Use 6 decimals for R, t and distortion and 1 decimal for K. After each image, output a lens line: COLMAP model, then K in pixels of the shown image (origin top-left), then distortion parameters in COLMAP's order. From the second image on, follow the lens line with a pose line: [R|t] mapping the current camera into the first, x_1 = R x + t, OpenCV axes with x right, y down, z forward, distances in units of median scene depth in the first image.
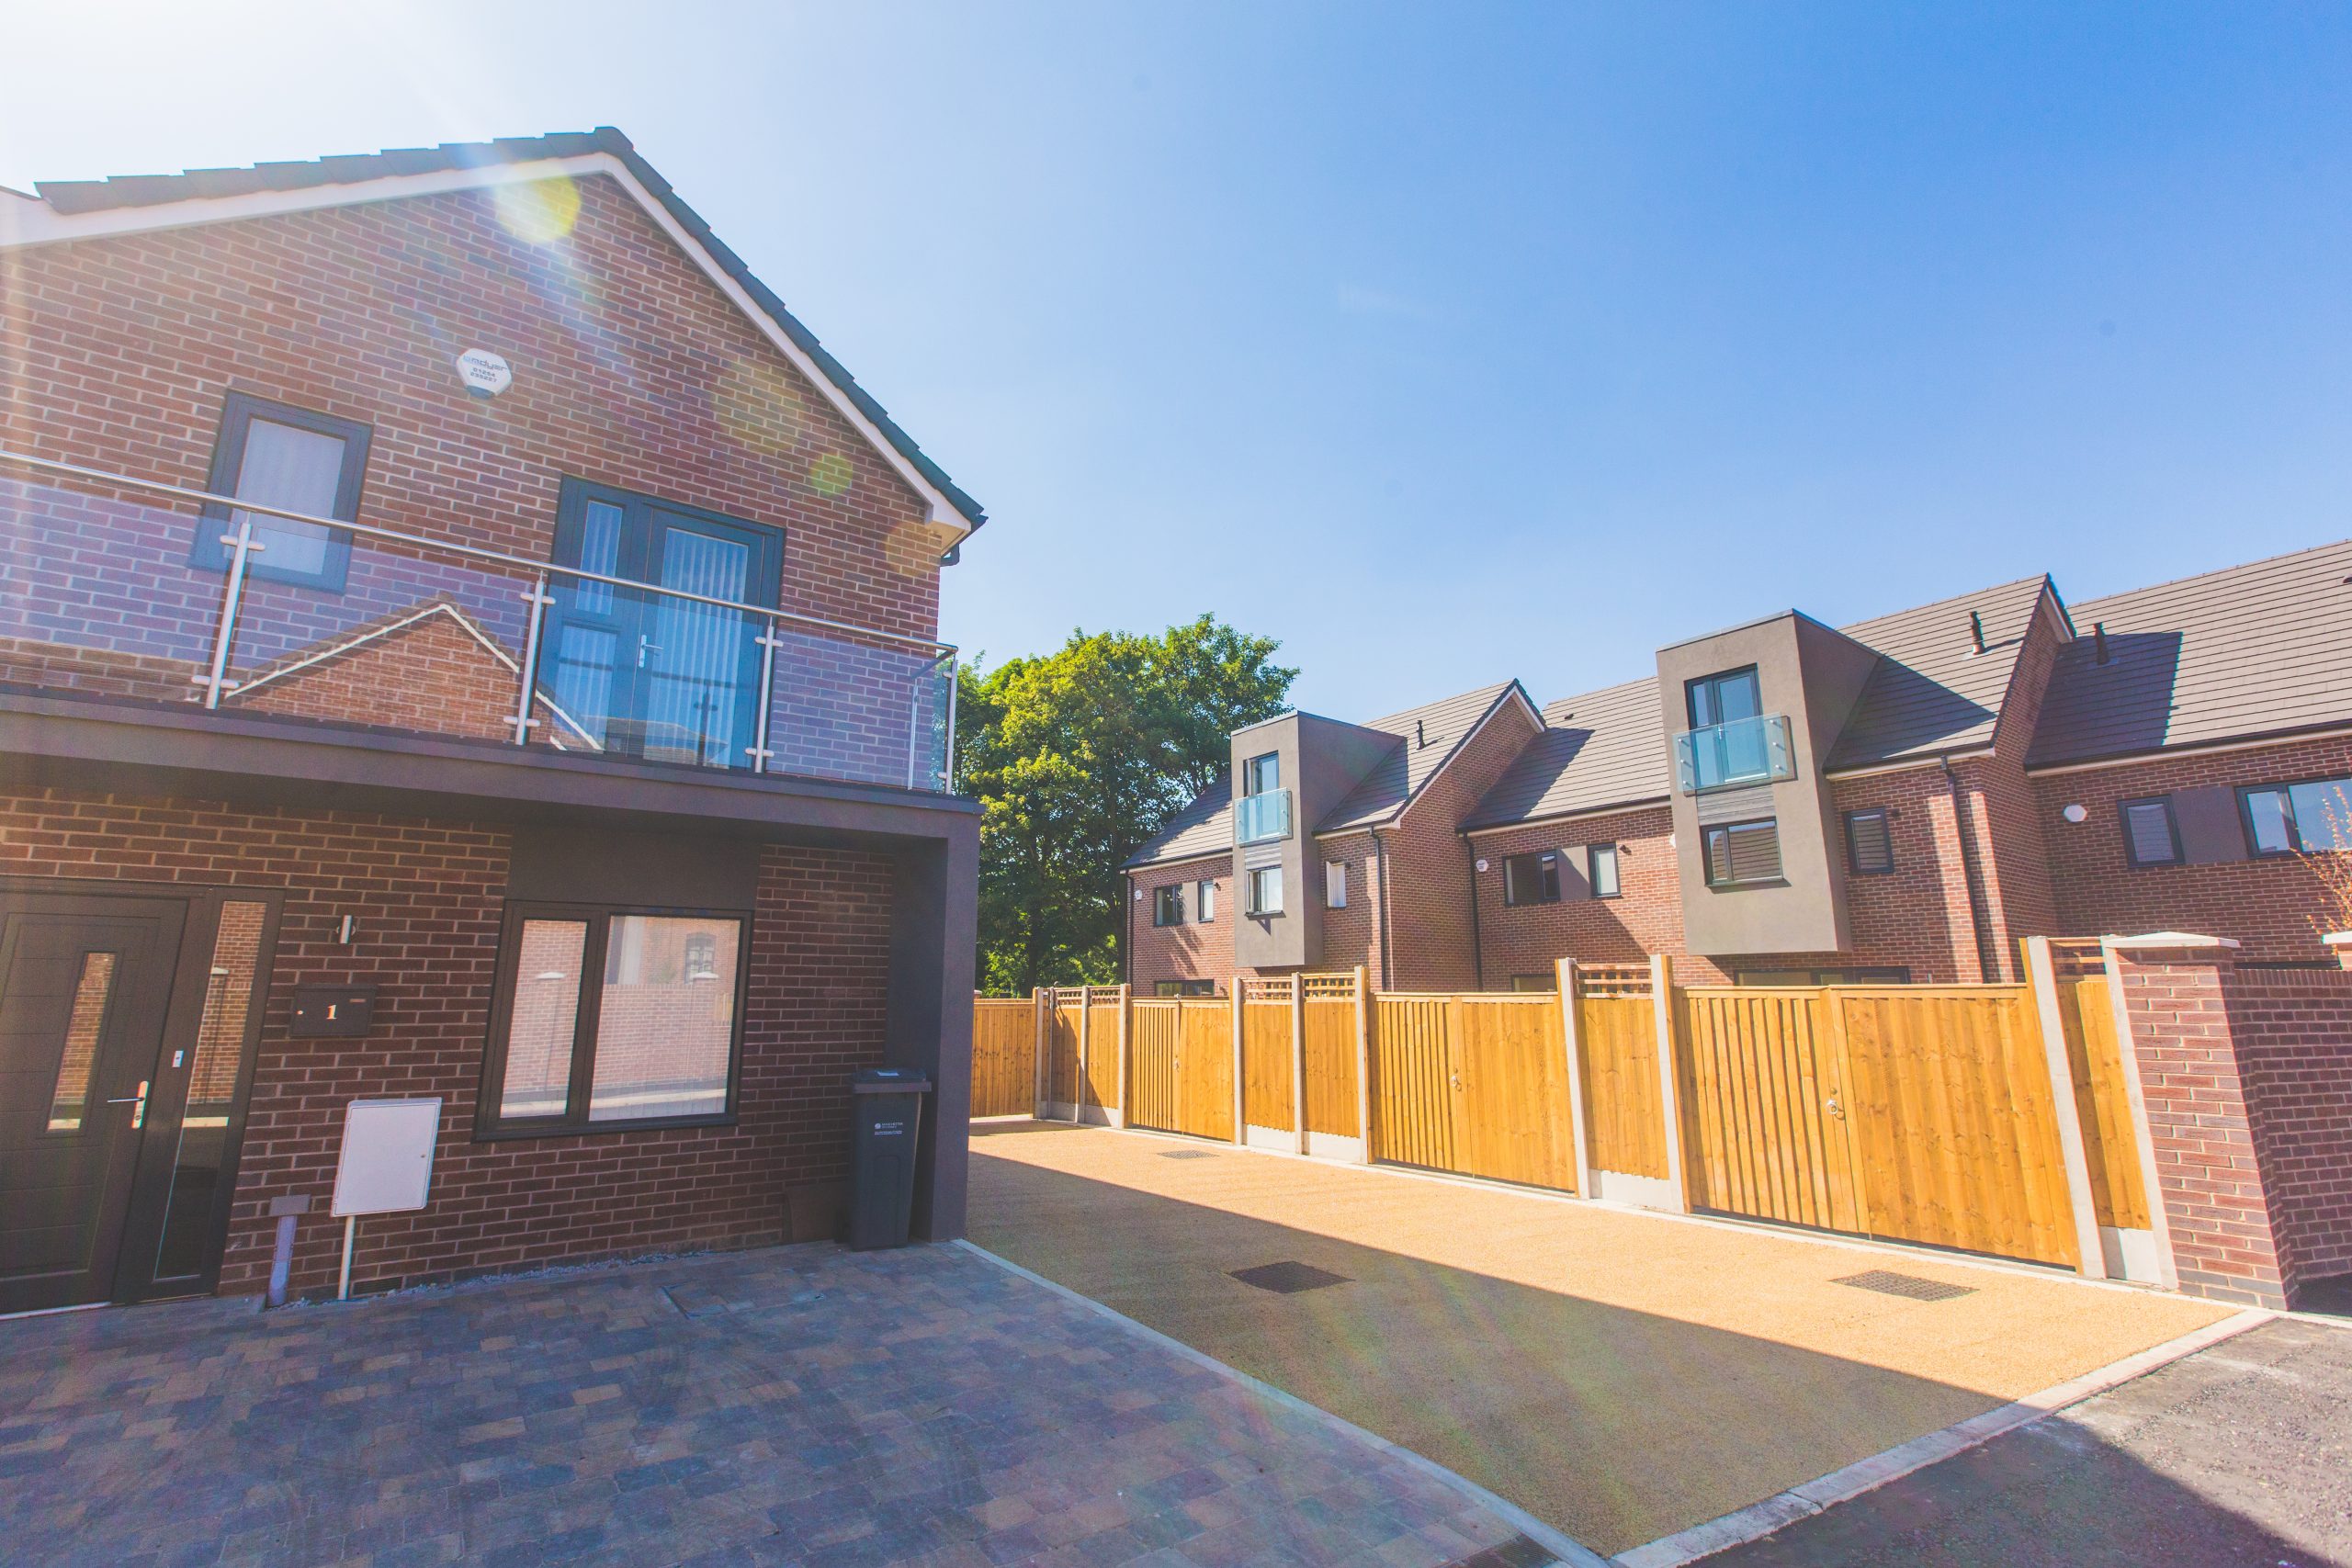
lens RADIAL K [[1060.2, 0, 1178.4], [0, 1060.2, 792.2], [0, 0, 1]] dist [0.001637, -0.000226]
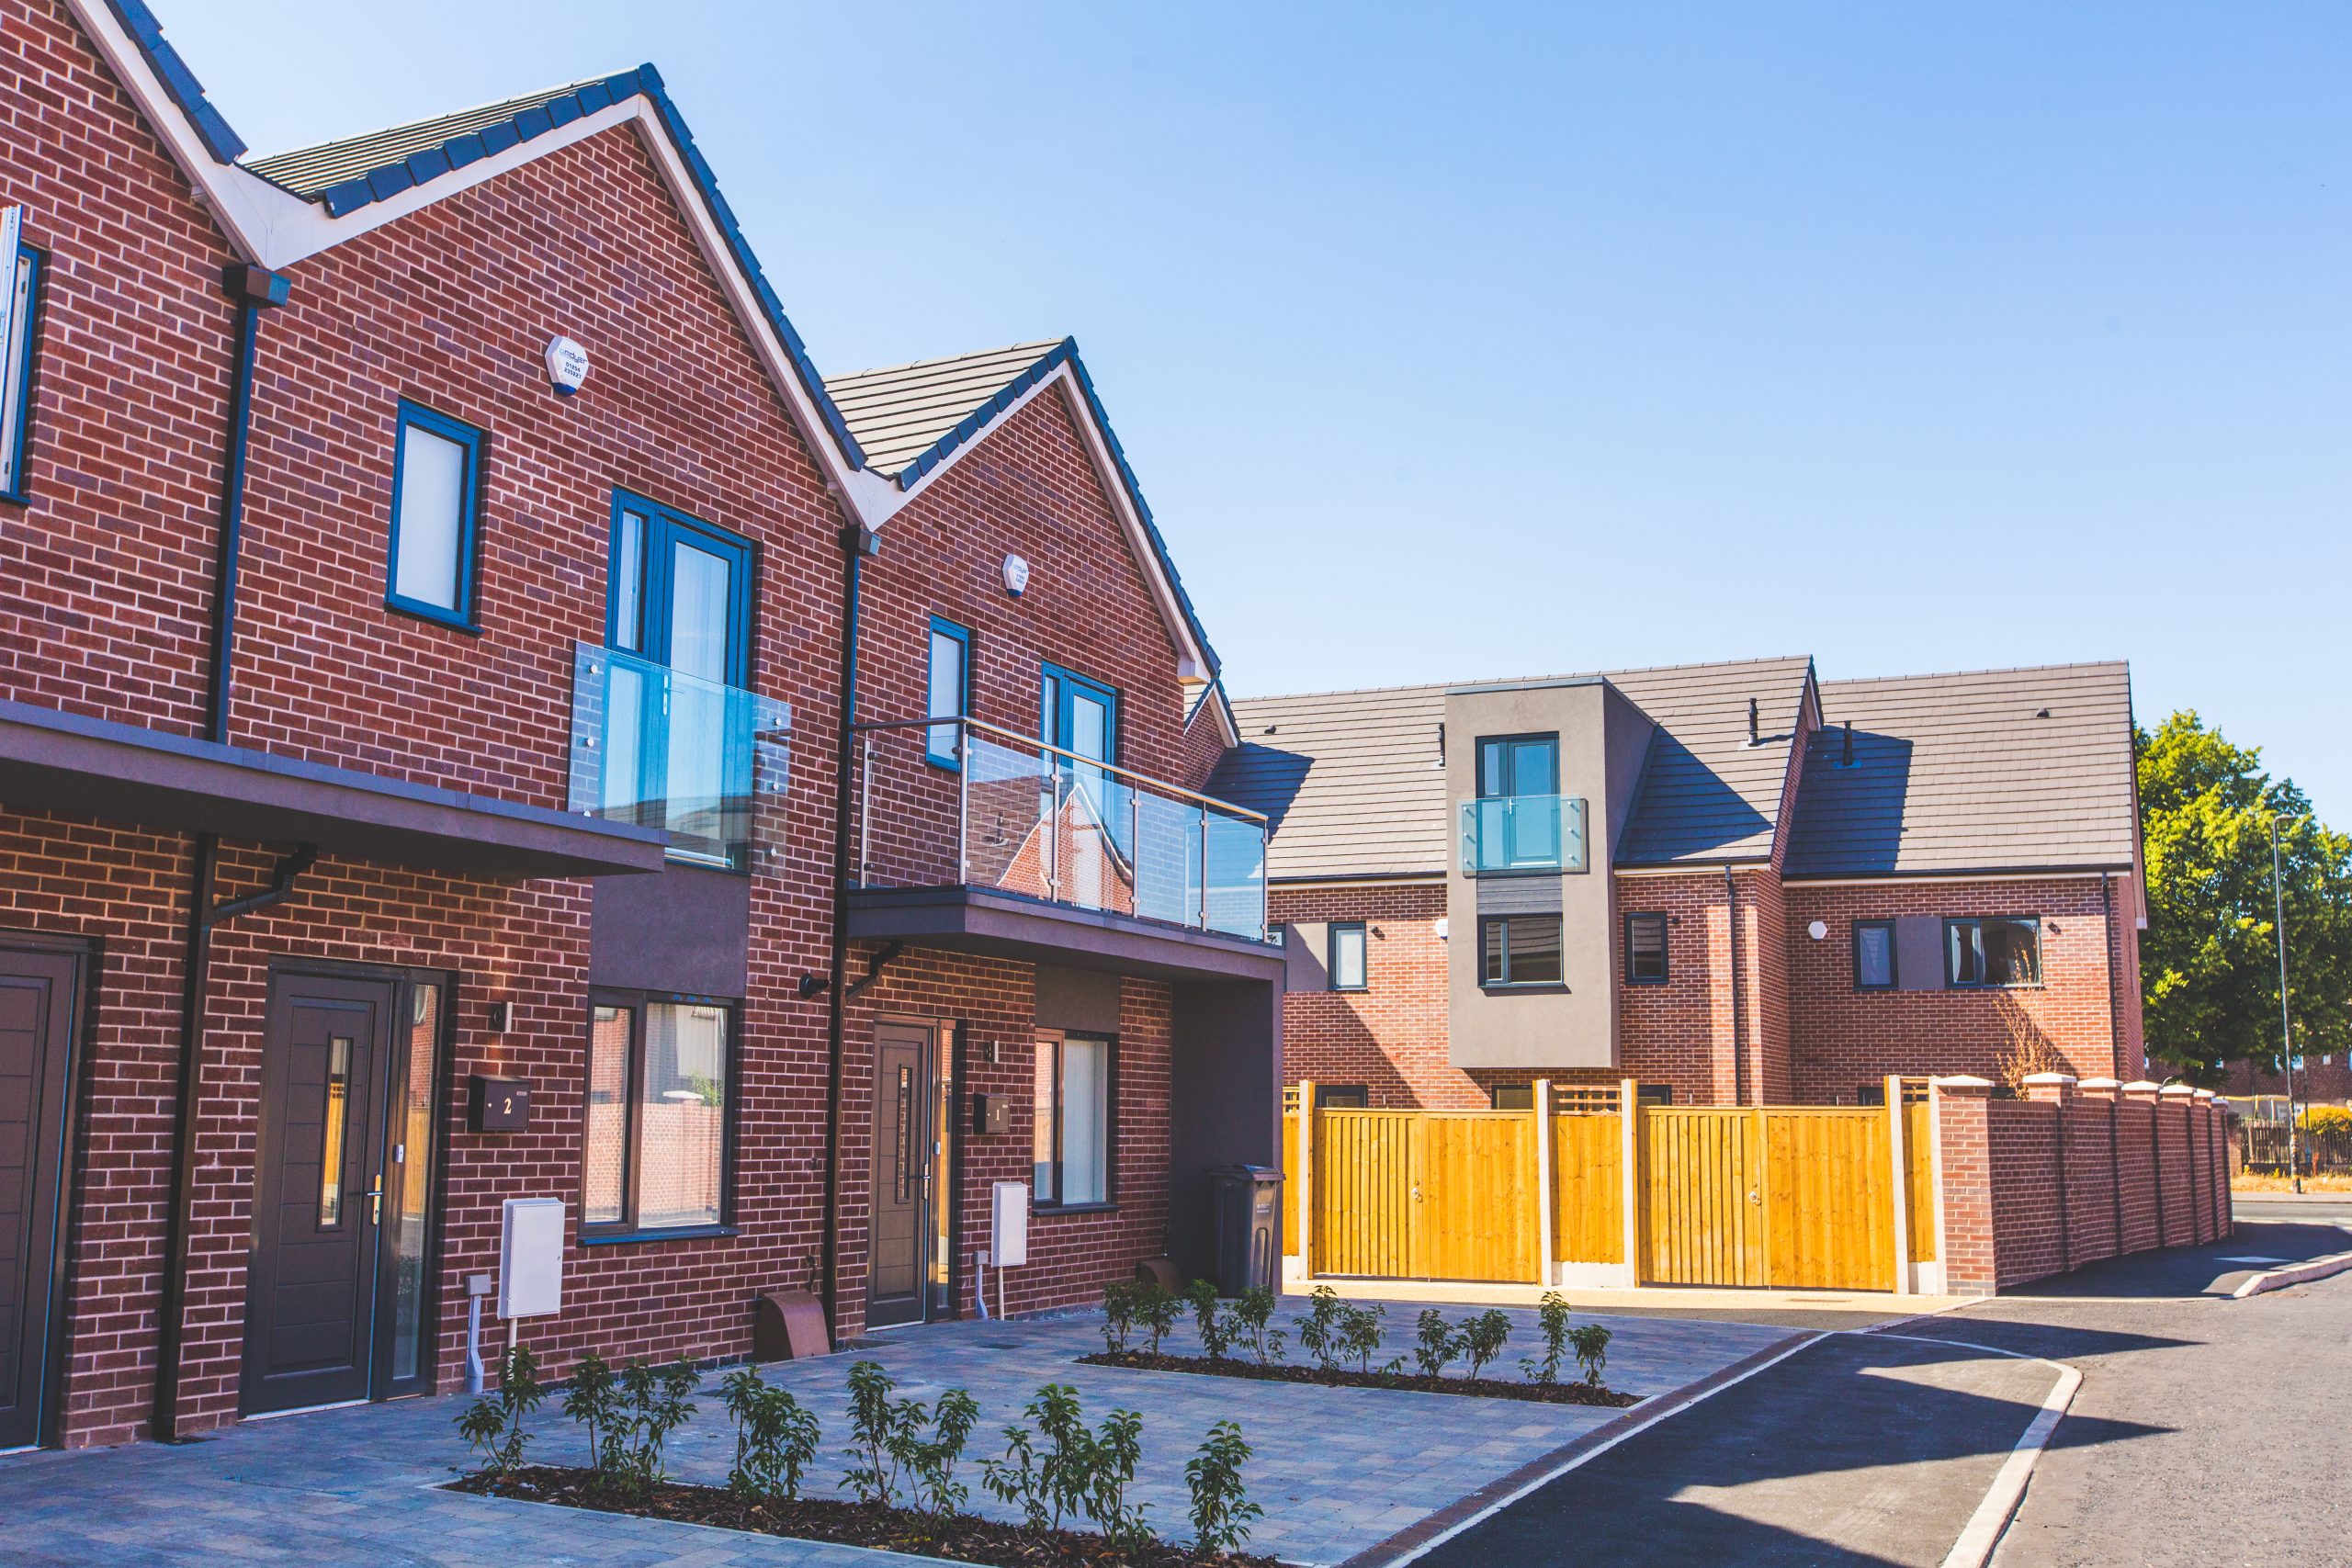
lens RADIAL K [[2587.0, 0, 1176.0], [0, 2587.0, 784.0], [0, 0, 1]] dist [-0.009793, 0.005230]
pose [[0.850861, 0.075979, 0.519869, -1.229985], [-0.108086, 0.993637, 0.031681, -0.172812], [-0.514153, -0.083147, 0.853659, -0.964203]]
